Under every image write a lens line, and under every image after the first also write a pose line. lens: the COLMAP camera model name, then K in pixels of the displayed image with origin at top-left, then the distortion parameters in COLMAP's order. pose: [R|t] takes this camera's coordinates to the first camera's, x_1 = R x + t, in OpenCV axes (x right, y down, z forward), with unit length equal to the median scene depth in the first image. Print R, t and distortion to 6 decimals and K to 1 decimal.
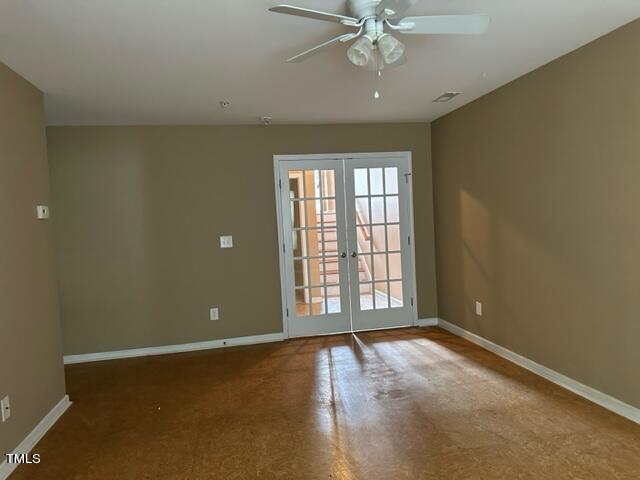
lens RADIAL K [[449.6, 0, 319.6], [0, 449.6, 236.3], [0, 0, 1]] dist [0.122614, -0.202474]
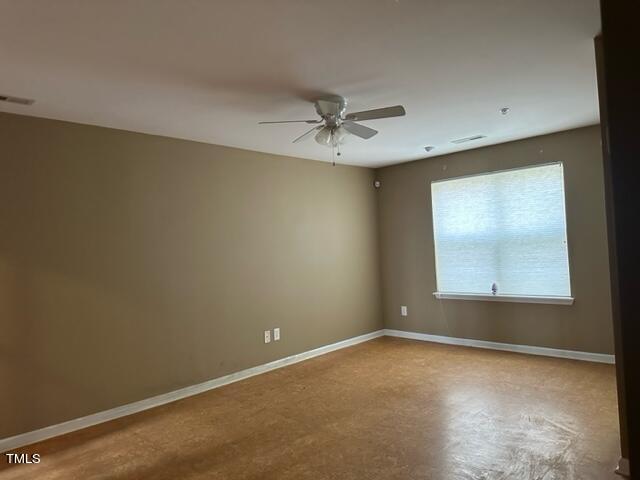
lens RADIAL K [[449.6, 0, 319.6], [0, 449.6, 236.3], [0, 0, 1]] dist [0.122614, -0.202474]
pose [[-0.573832, 0.095216, 0.813419, -0.723630], [0.112460, 0.992971, -0.036898, -0.012341], [-0.811215, 0.070304, -0.580506, 1.327011]]
